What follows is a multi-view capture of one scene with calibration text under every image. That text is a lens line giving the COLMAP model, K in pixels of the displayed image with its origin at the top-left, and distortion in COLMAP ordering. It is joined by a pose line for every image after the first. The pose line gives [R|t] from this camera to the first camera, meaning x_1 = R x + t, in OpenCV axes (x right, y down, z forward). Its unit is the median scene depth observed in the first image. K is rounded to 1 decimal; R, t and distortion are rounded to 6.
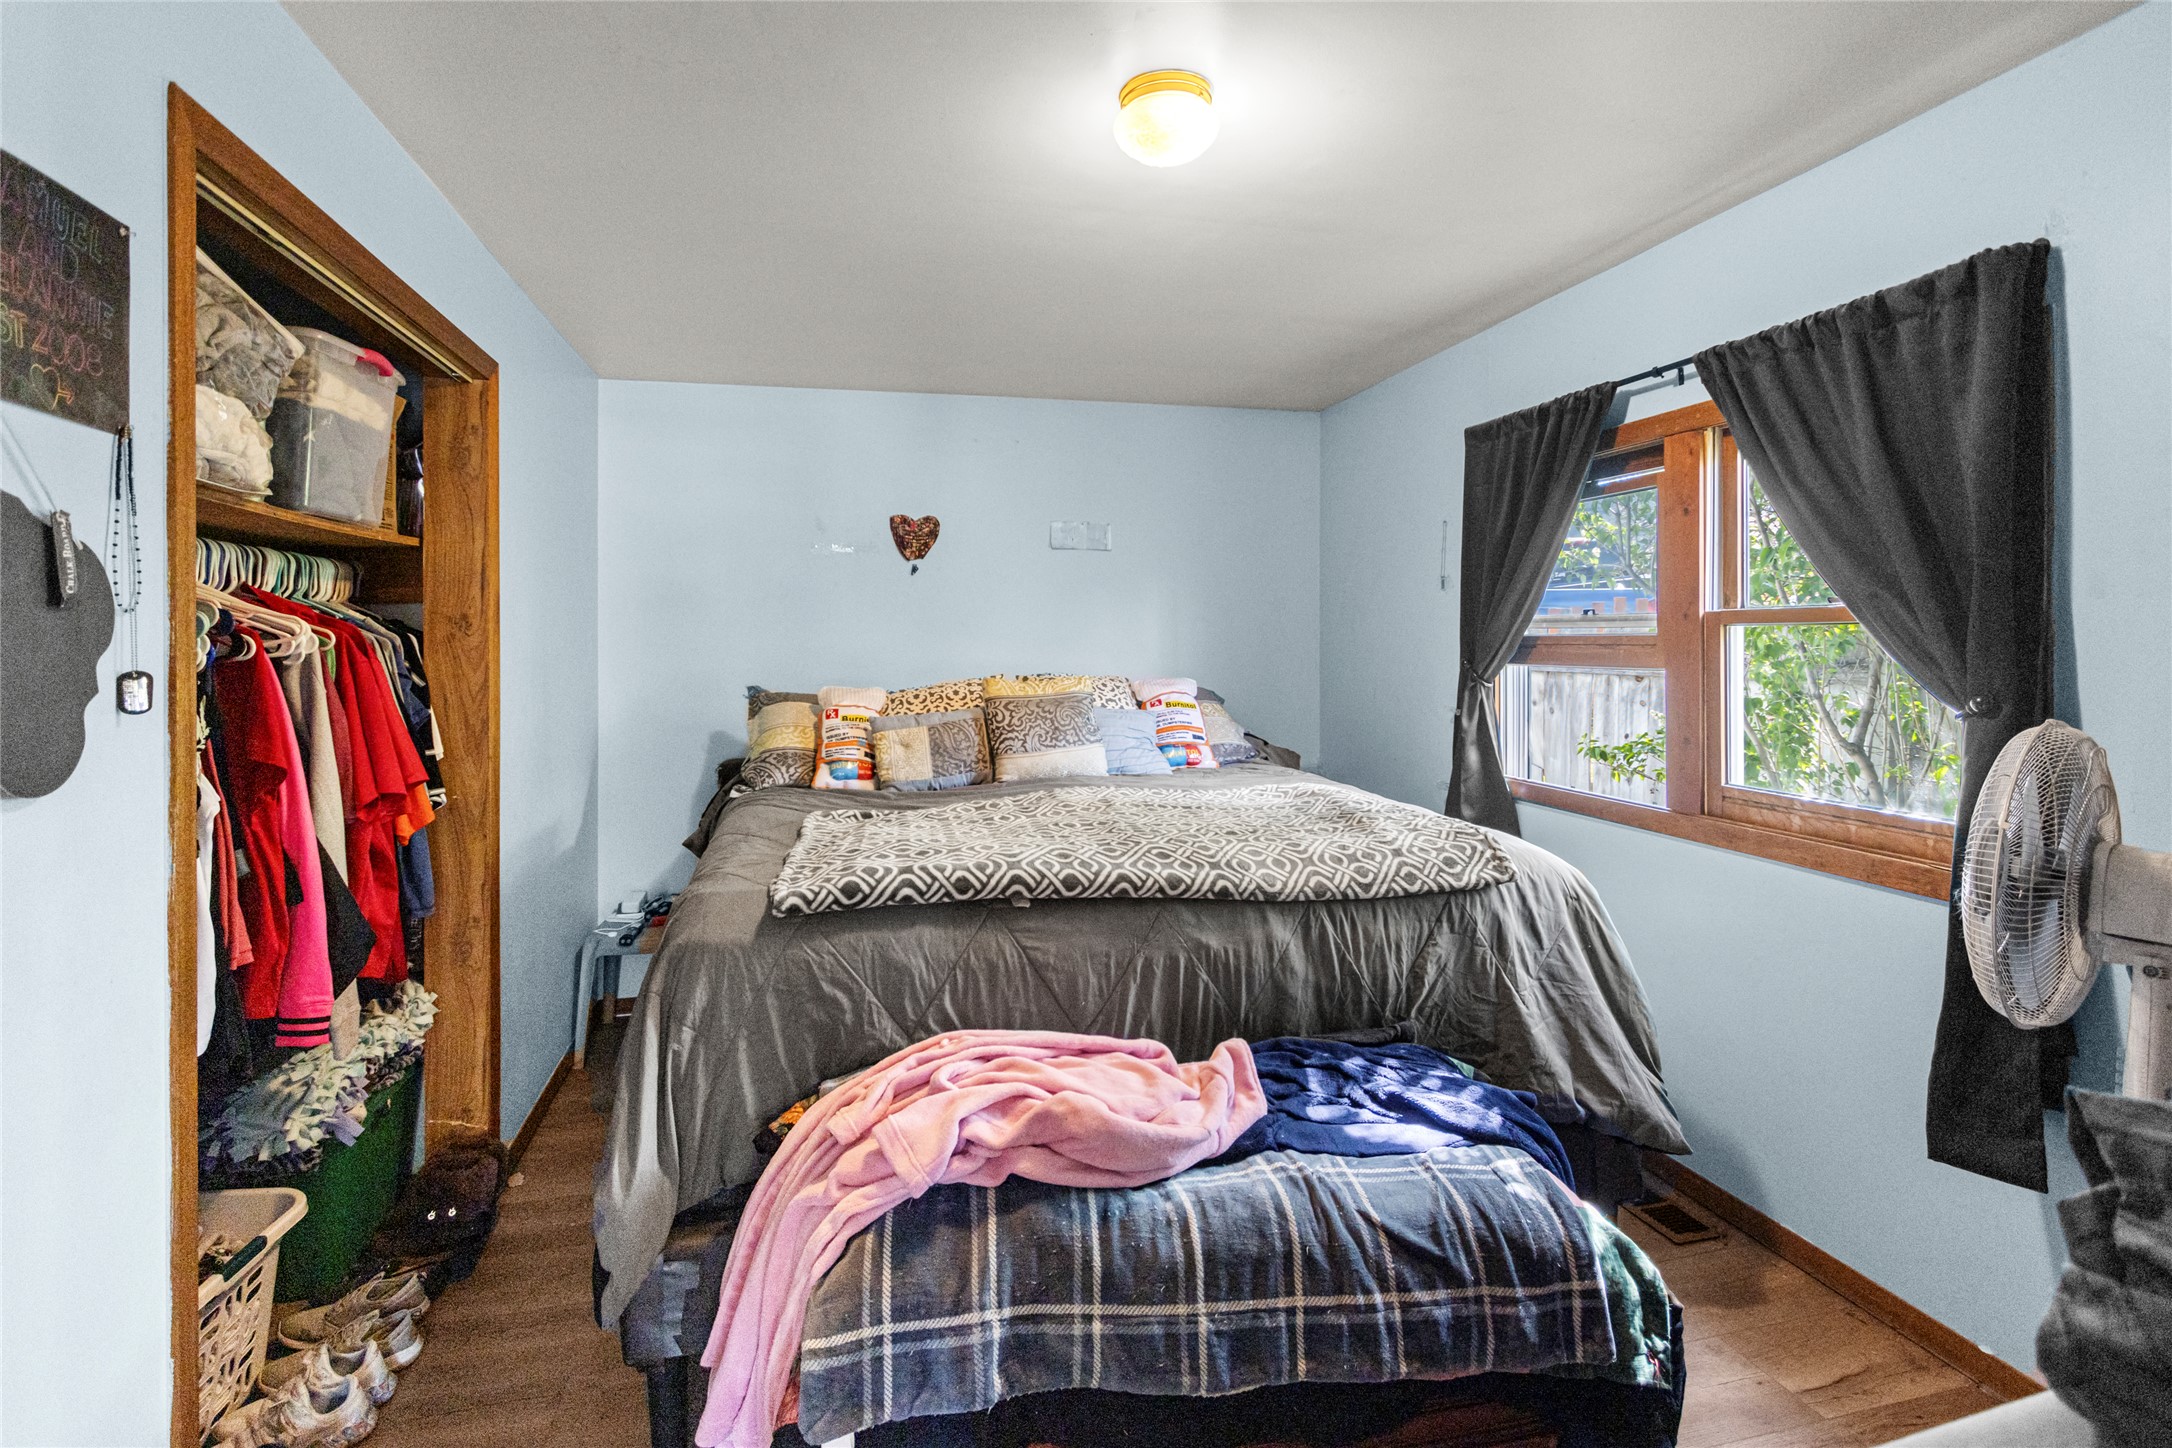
lens RADIAL K [[1029.7, 0, 1043.5], [0, 1029.7, 633.5], [0, 0, 1]] dist [0.000624, -0.000221]
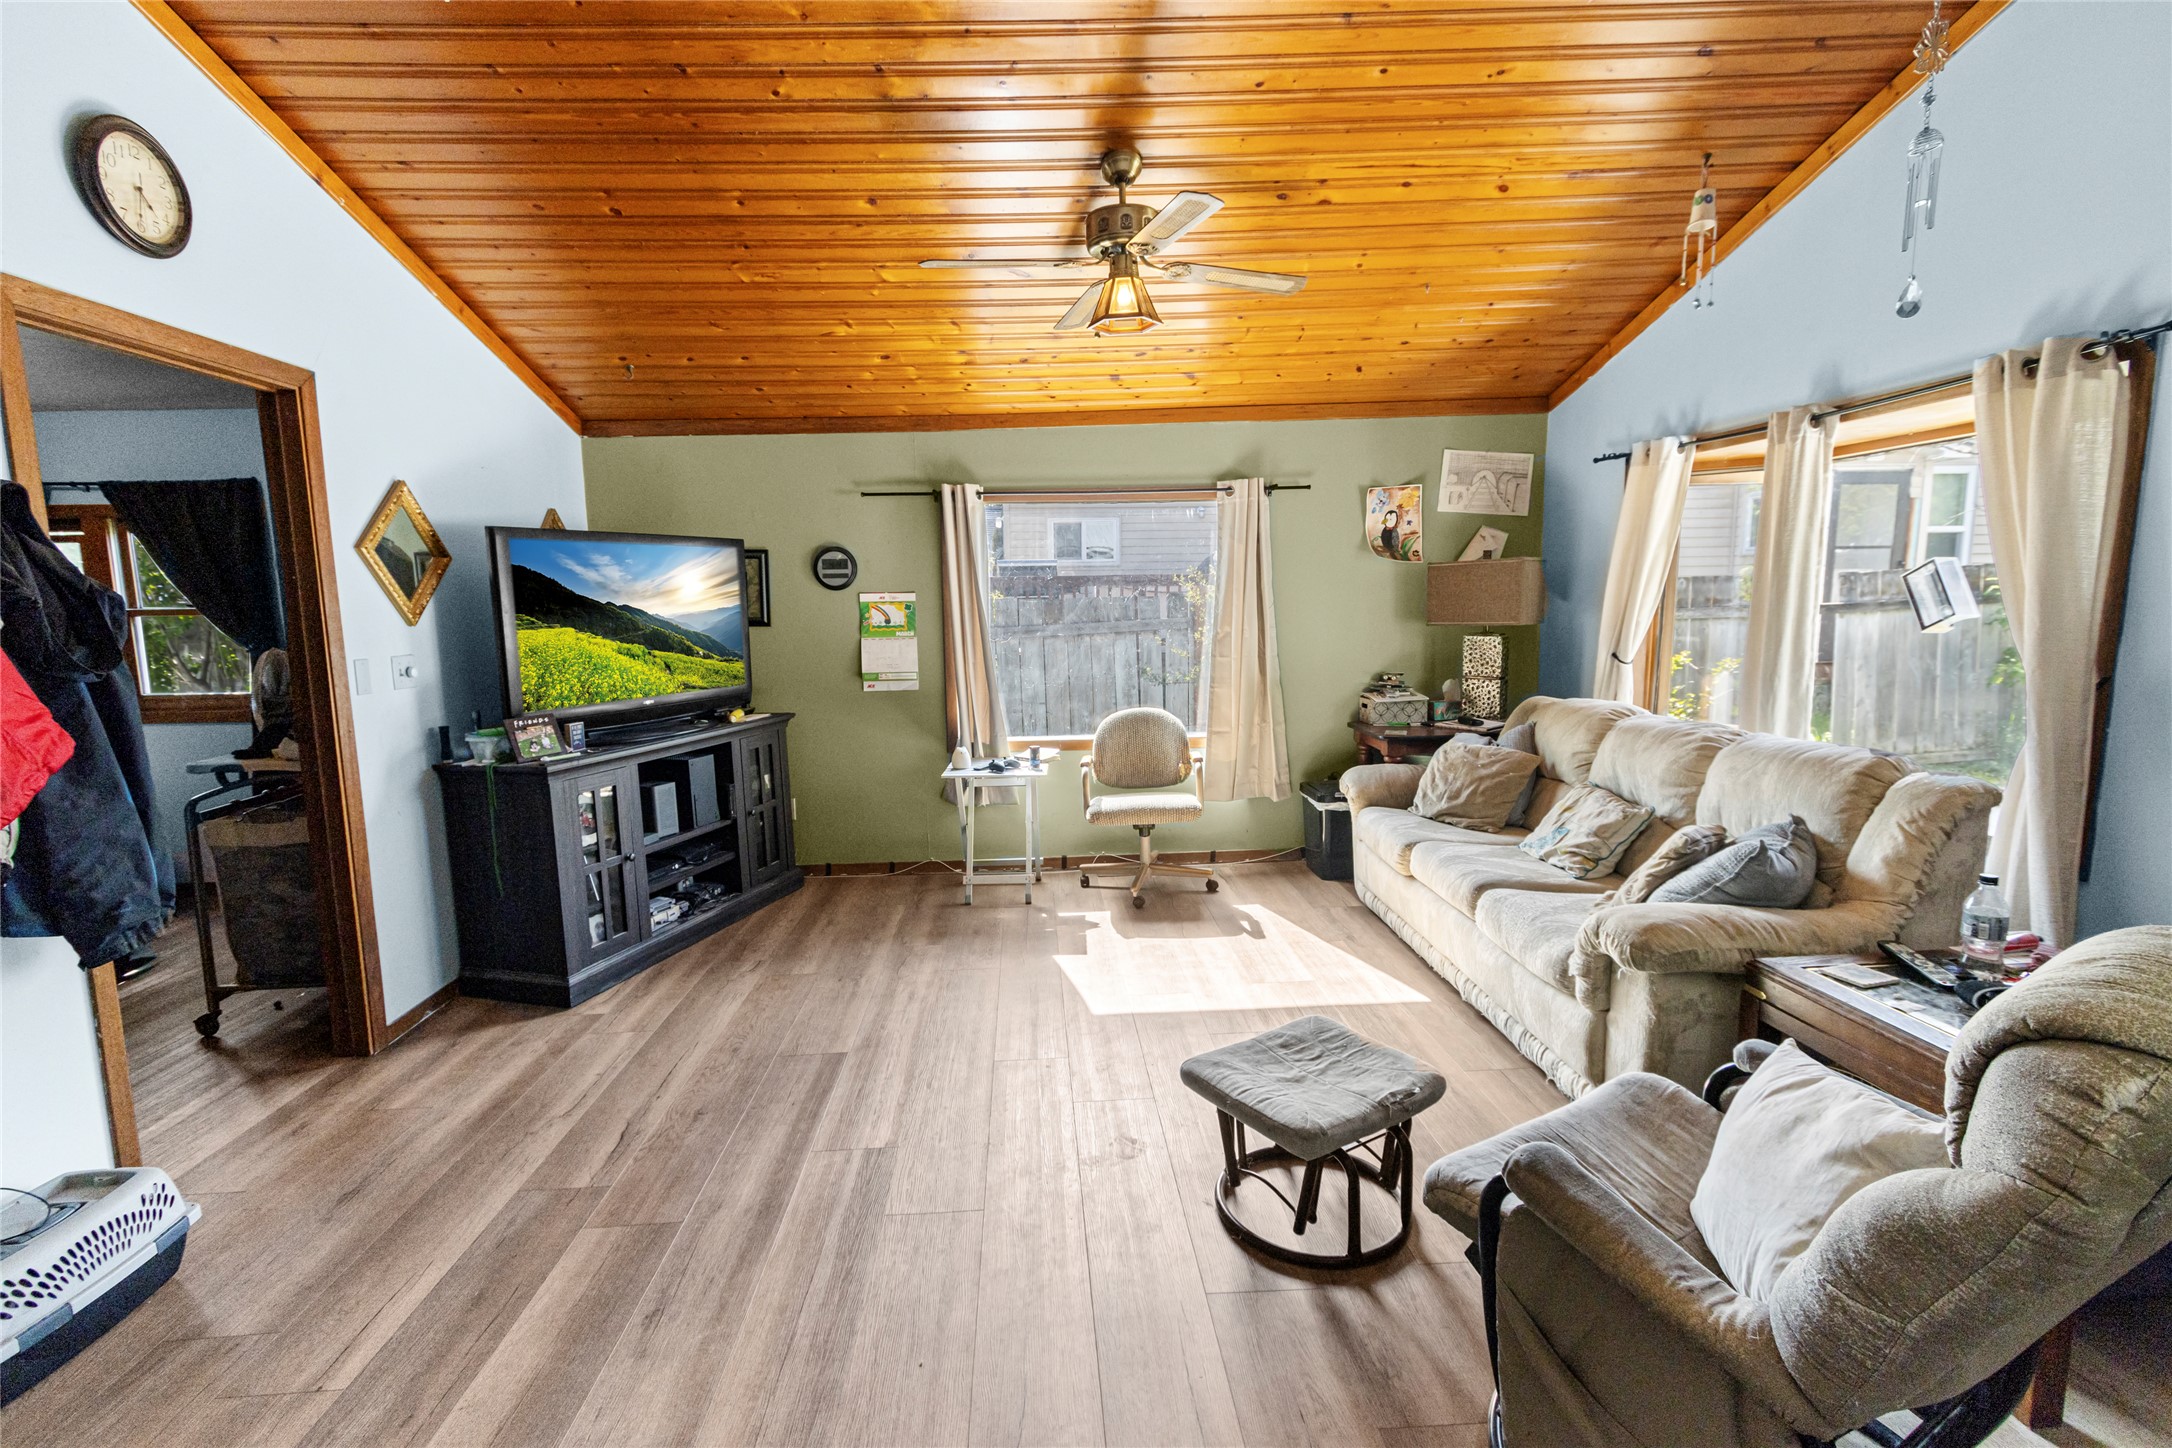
lens RADIAL K [[991.4, 0, 1051.3], [0, 991.4, 739.3], [0, 0, 1]] dist [0.002539, -0.003730]
pose [[0.180614, -0.144392, 0.972897, -0.707013], [0.020706, 0.989504, 0.143013, -0.007267], [-0.983336, -0.005685, 0.181708, -0.850651]]
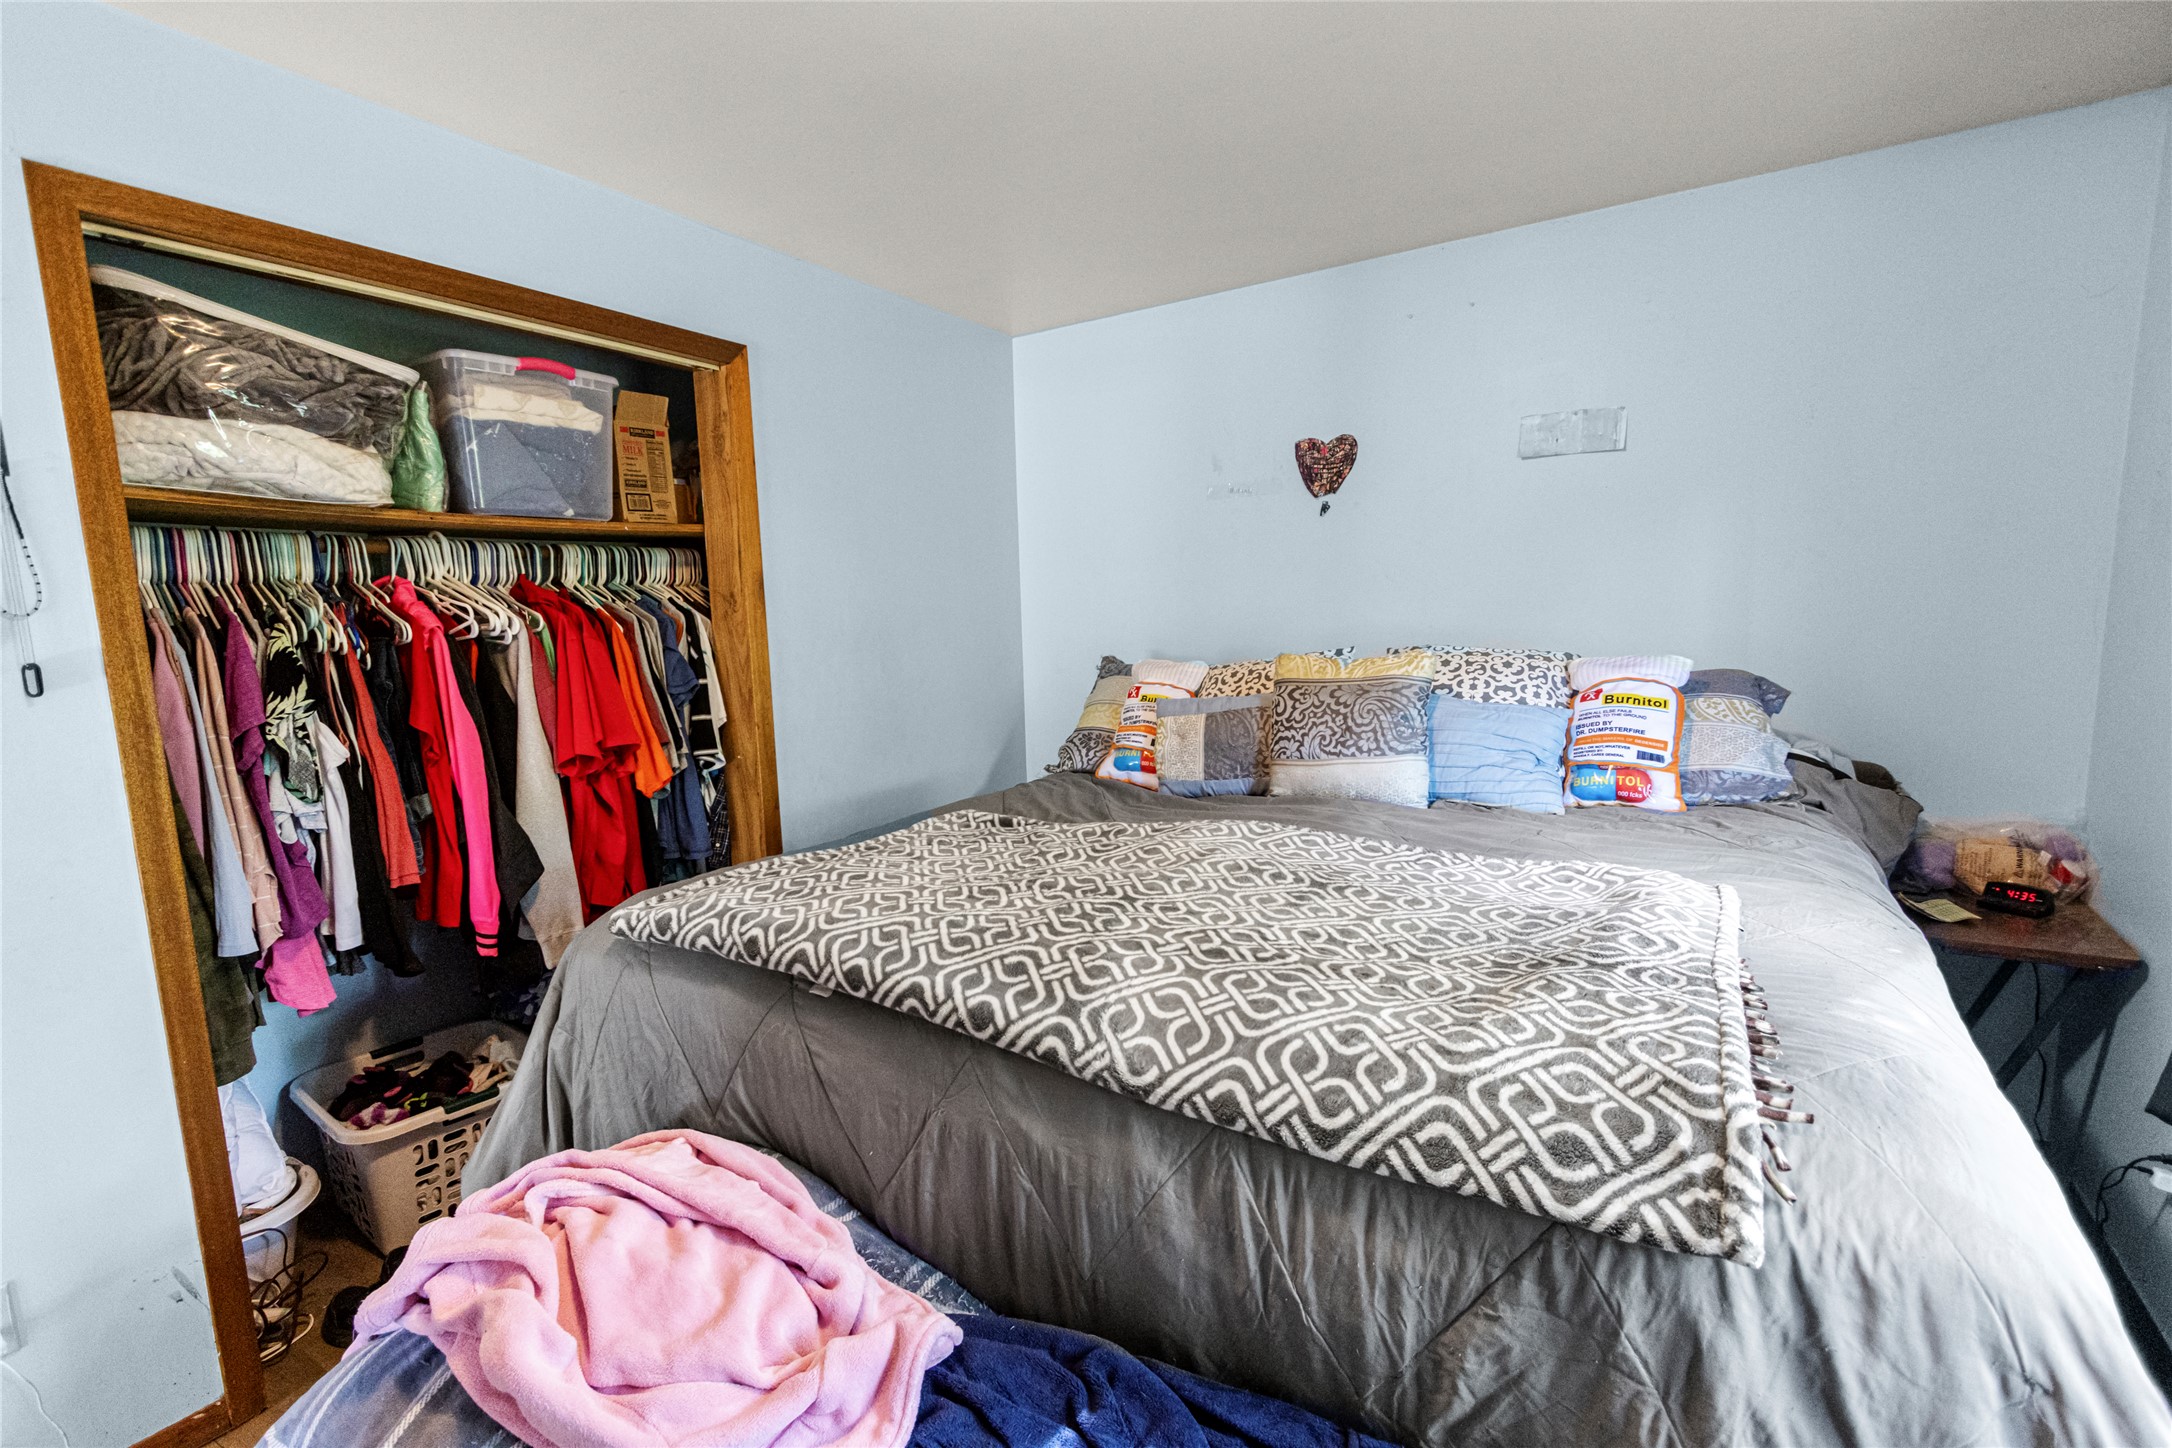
lens RADIAL K [[984.1, 0, 1078.0], [0, 984.1, 729.5], [0, 0, 1]] dist [0.002547, -0.004018]
pose [[0.705589, 0.071712, -0.704983, 0.526283], [0.031325, 0.990737, 0.132131, -0.000643], [0.707928, -0.115314, 0.696807, 0.616166]]
